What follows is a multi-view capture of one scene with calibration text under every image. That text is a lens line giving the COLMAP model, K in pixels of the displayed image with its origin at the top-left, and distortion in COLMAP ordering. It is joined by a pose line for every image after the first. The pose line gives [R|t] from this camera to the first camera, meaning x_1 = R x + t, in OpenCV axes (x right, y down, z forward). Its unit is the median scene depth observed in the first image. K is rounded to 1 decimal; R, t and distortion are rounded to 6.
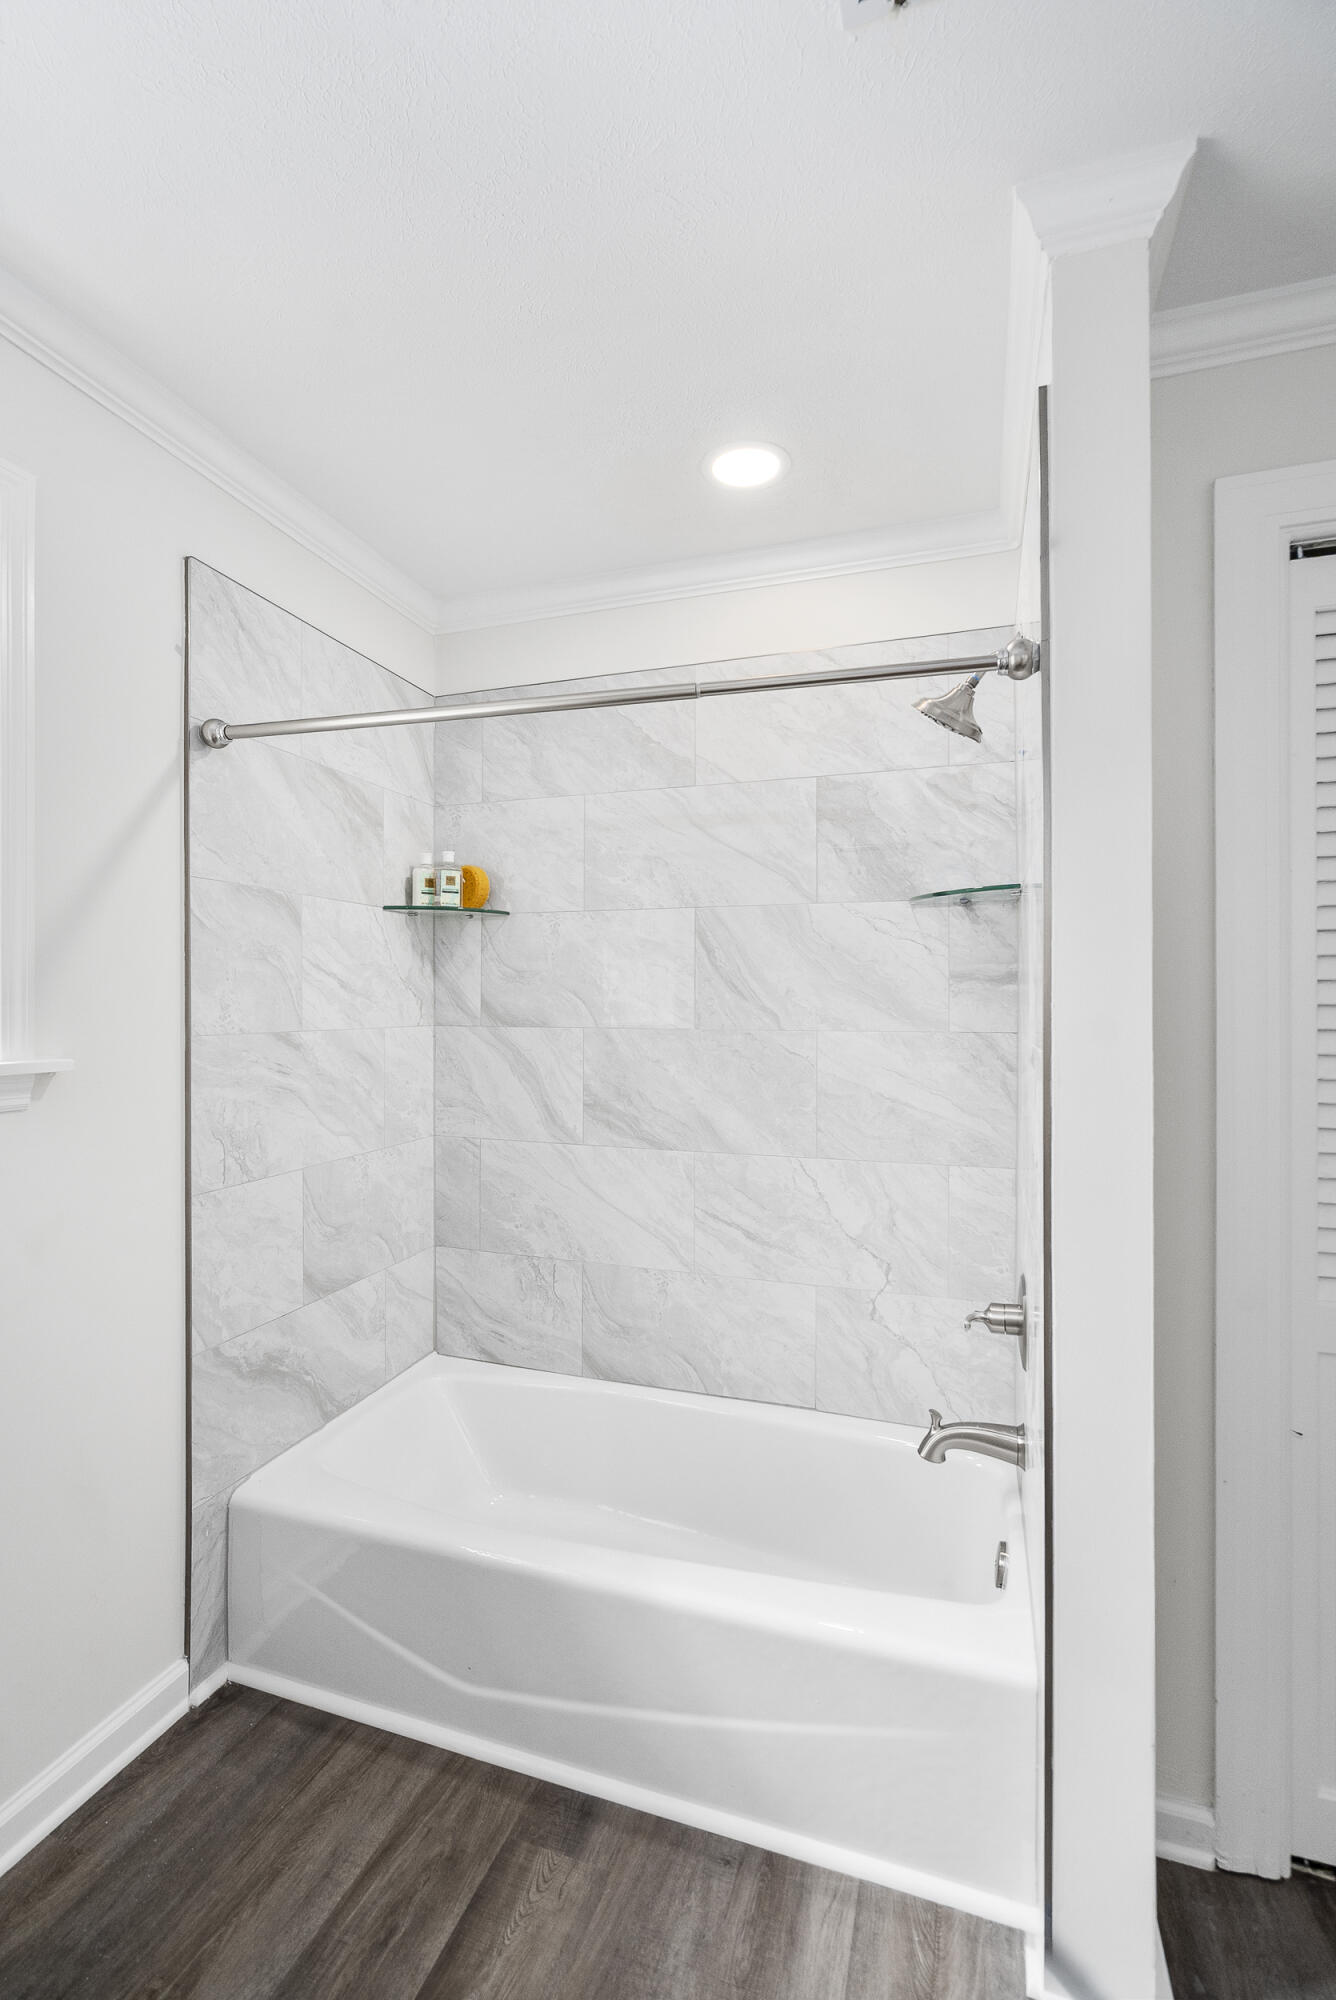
lens RADIAL K [[907.4, 0, 664.2], [0, 907.4, 1000.4], [0, 0, 1]] dist [-0.001198, 0.001194]
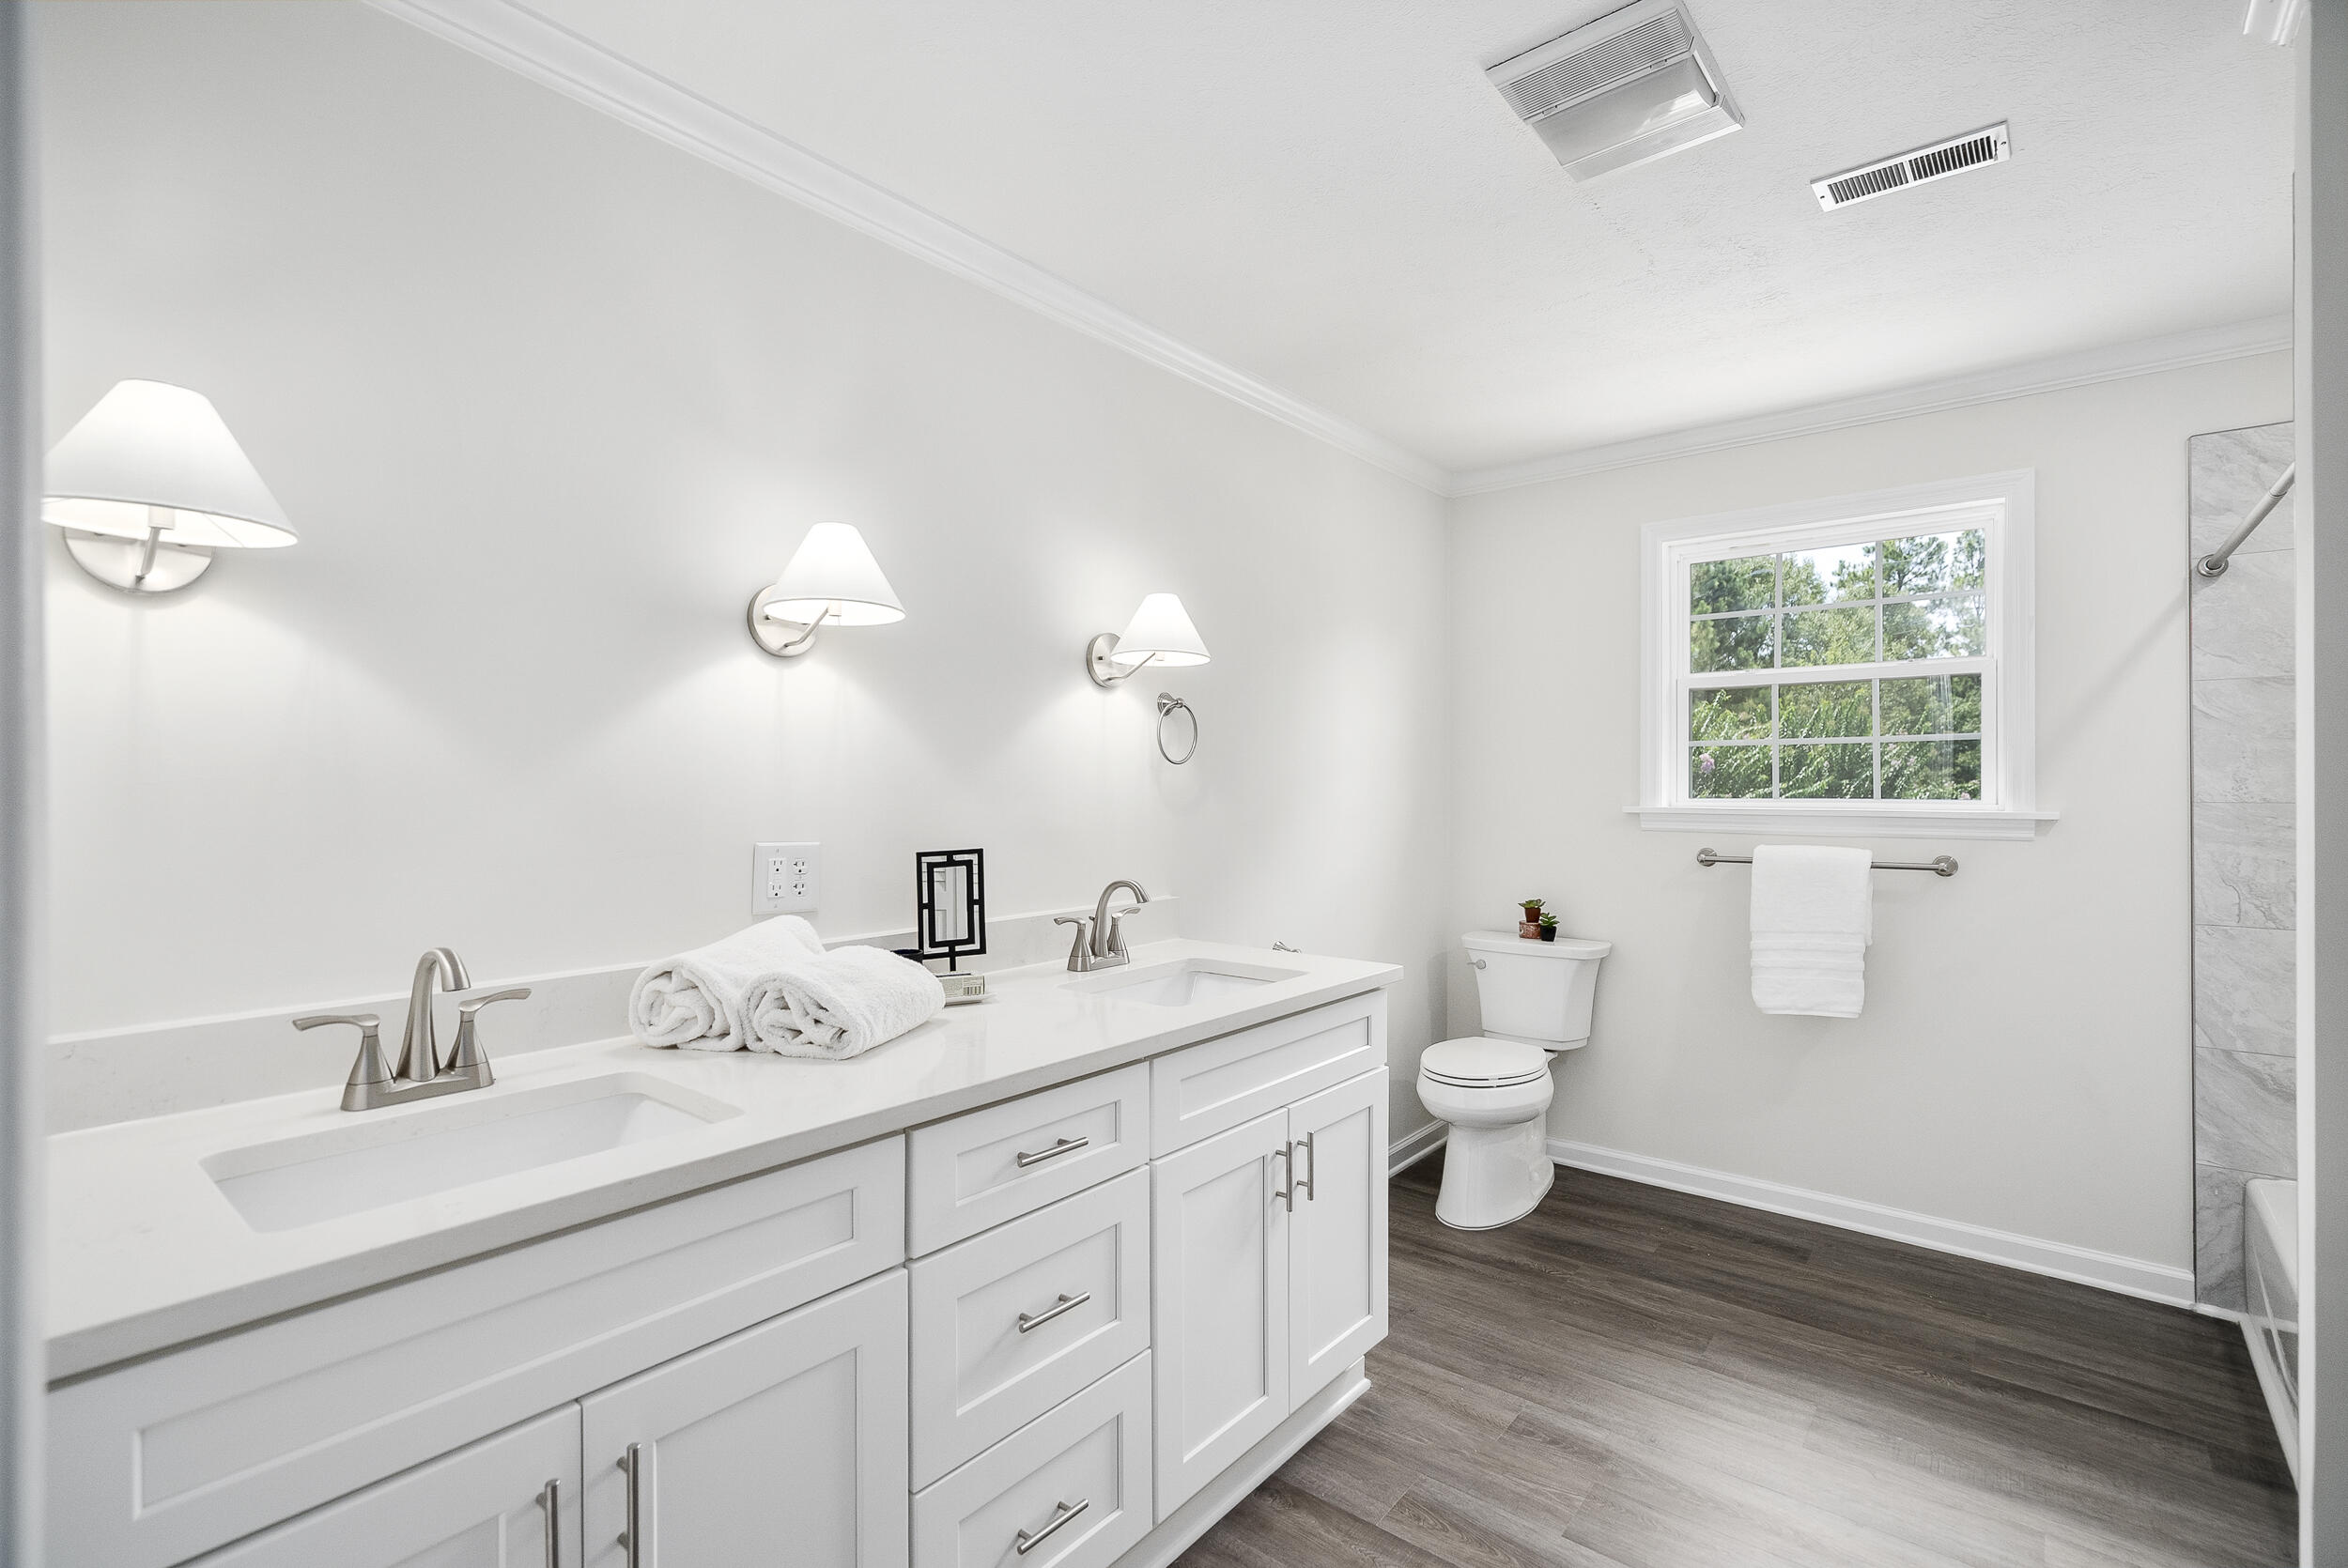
lens RADIAL K [[1065.2, 0, 1173.8], [0, 1065.2, 780.9], [0, 0, 1]] dist [-0.001198, 0.001194]
pose [[-0.350654, 0.000612, -0.936505, 1.412396], [0.007892, 0.999966, -0.002302, 0.000262], [0.936472, -0.008198, -0.350647, 0.155570]]
